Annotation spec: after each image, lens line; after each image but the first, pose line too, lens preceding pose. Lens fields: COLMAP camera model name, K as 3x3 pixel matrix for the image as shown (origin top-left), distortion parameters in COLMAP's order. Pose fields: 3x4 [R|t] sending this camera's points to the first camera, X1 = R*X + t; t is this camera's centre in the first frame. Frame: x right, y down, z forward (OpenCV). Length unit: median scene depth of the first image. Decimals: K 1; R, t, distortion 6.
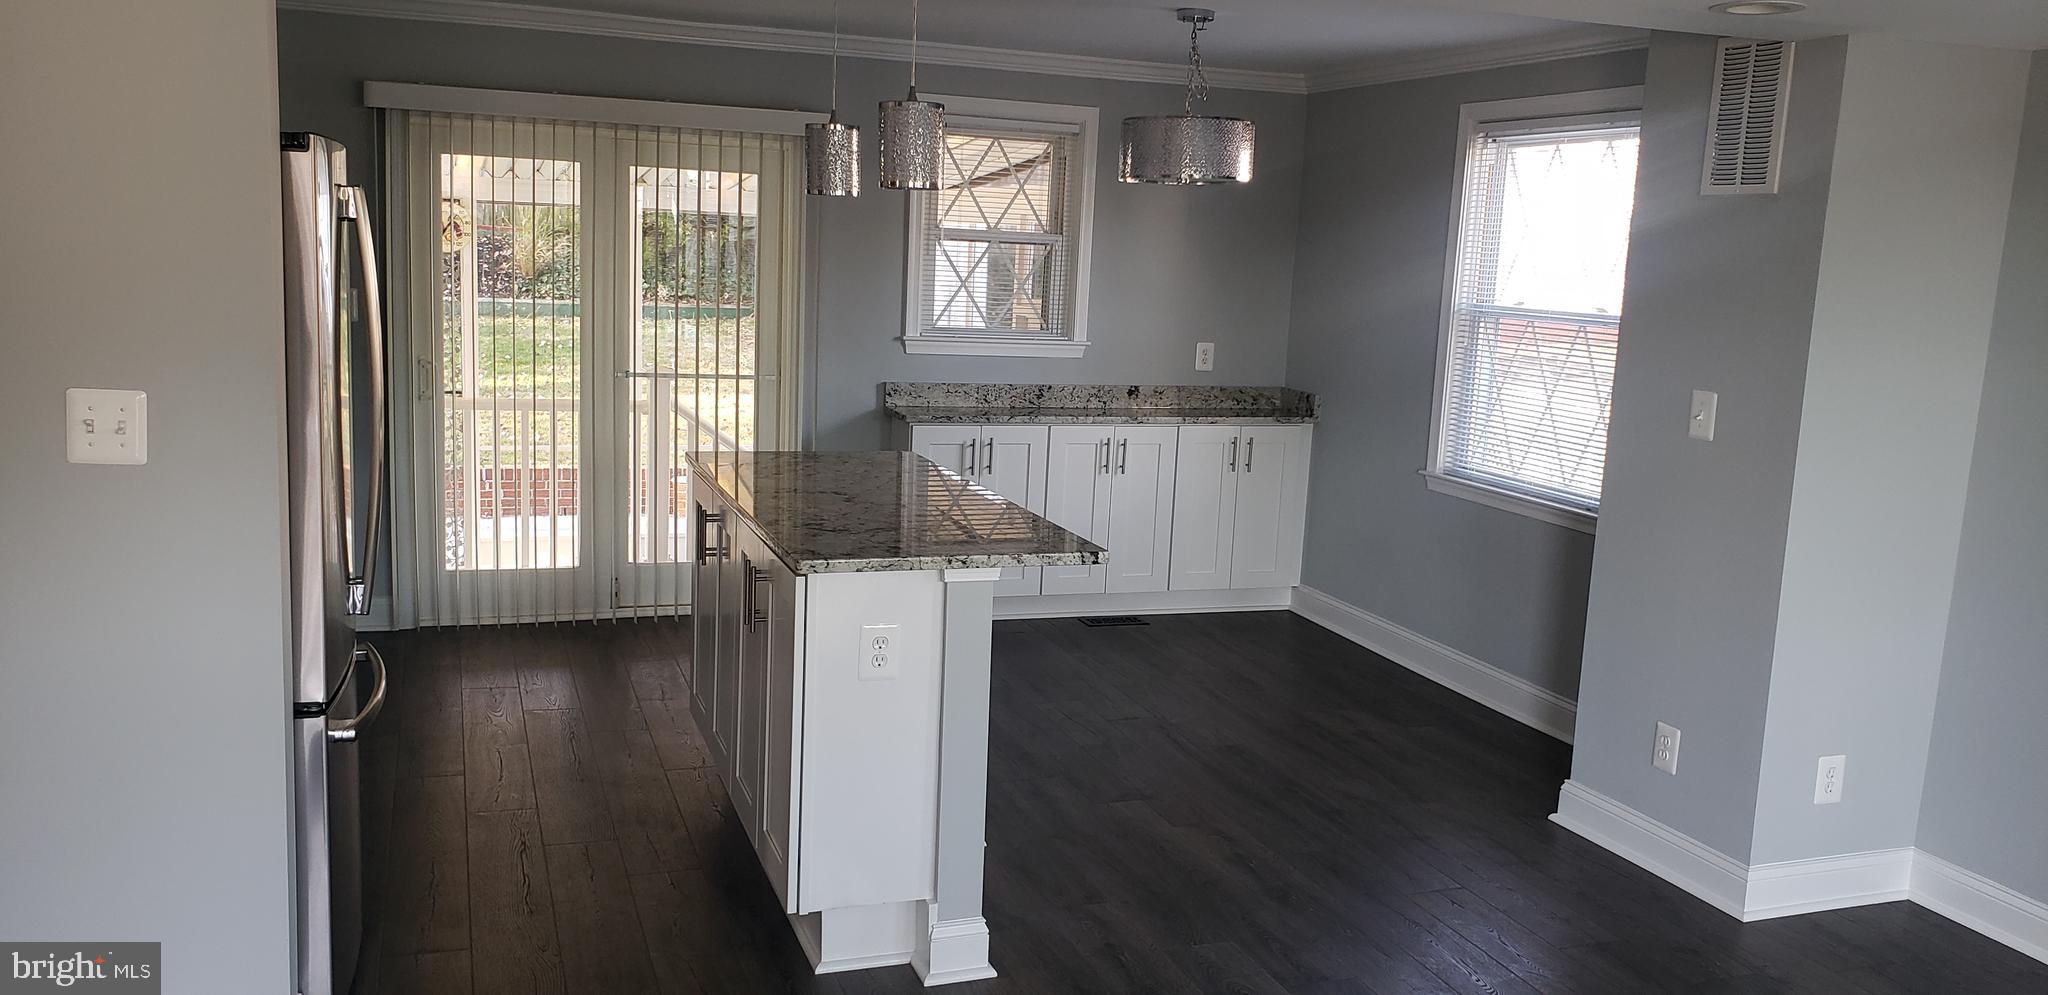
lens RADIAL K [[1484.3, 0, 1024.0], [0, 1484.3, 497.5], [0, 0, 1]] dist [0.159663, -0.000163]
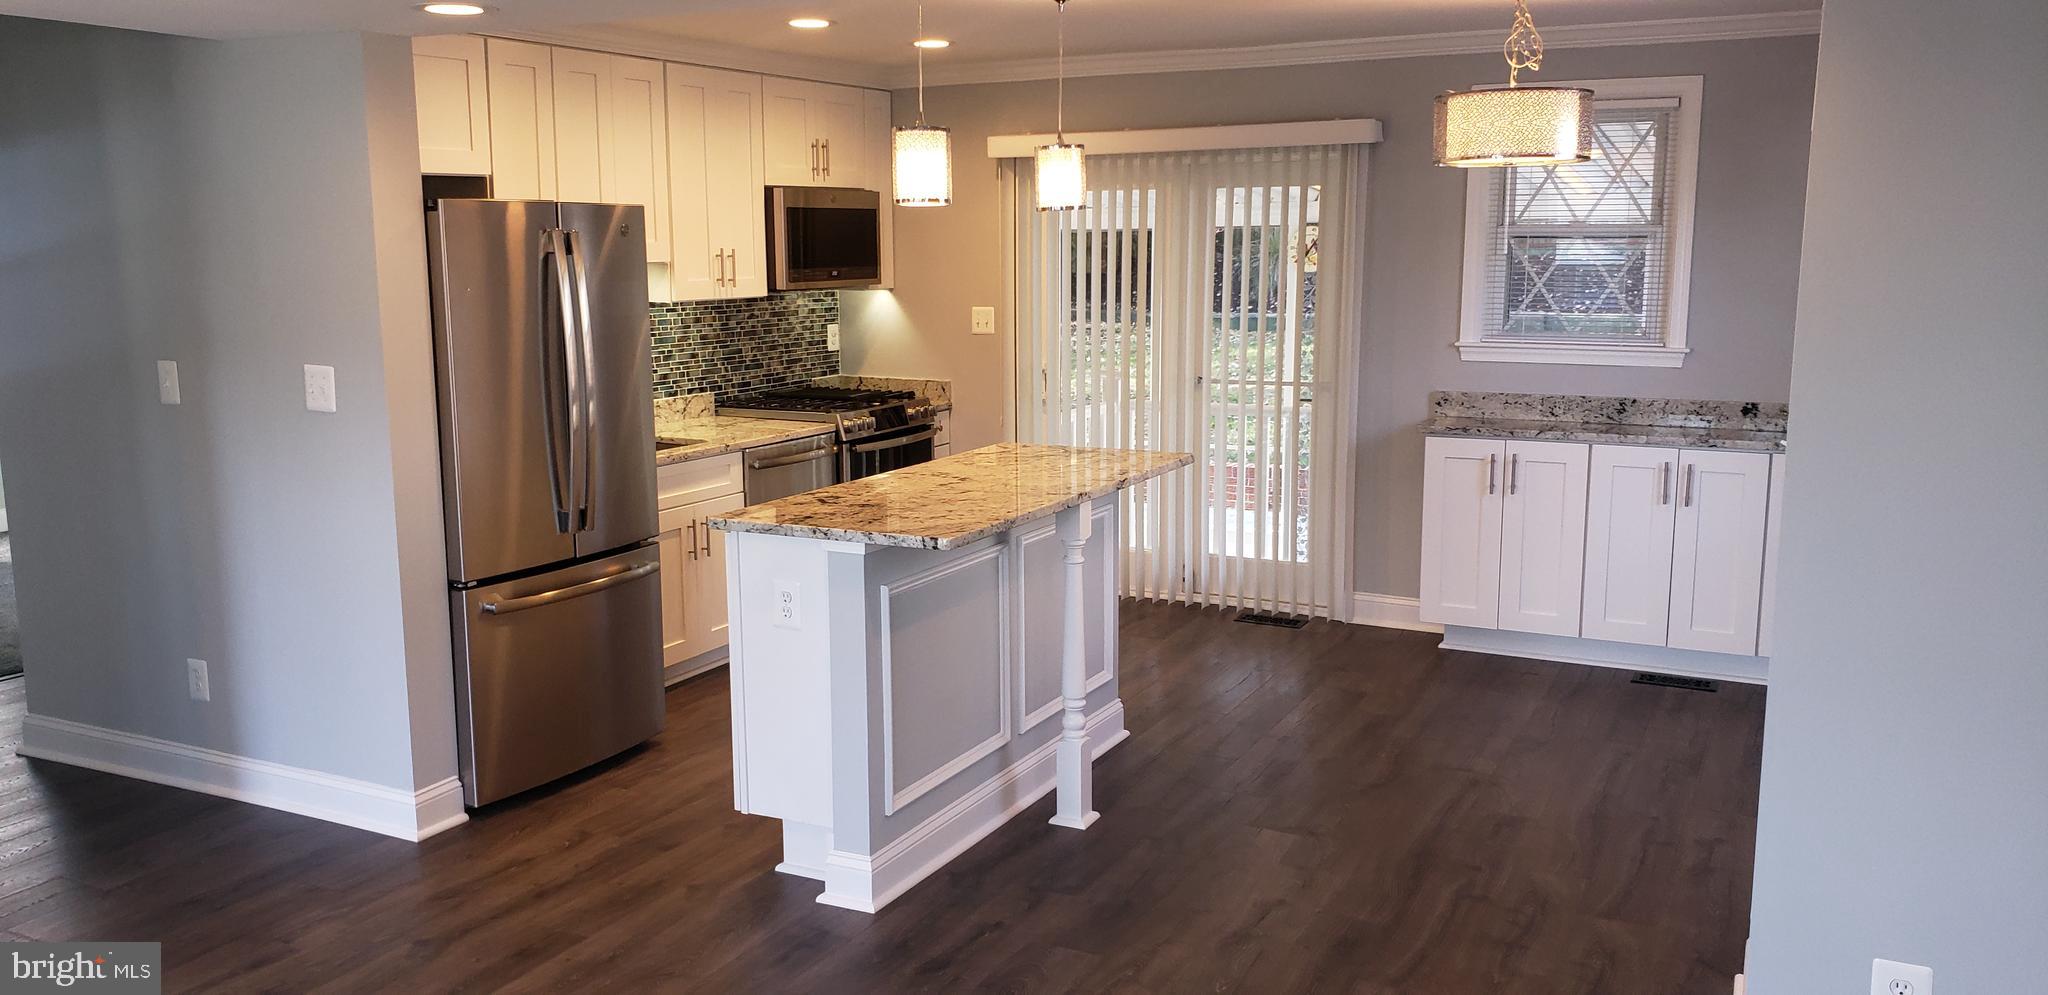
lens RADIAL K [[1539.5, 0, 1099.0], [0, 1539.5, 506.9], [0, 0, 1]] dist [0.119602, -0.267331]
pose [[0.734754, 0.074771, -0.674201, 0.418591], [-0.080283, 0.996506, 0.023022, -0.009171], [0.673566, 0.037212, 0.738189, 0.130032]]
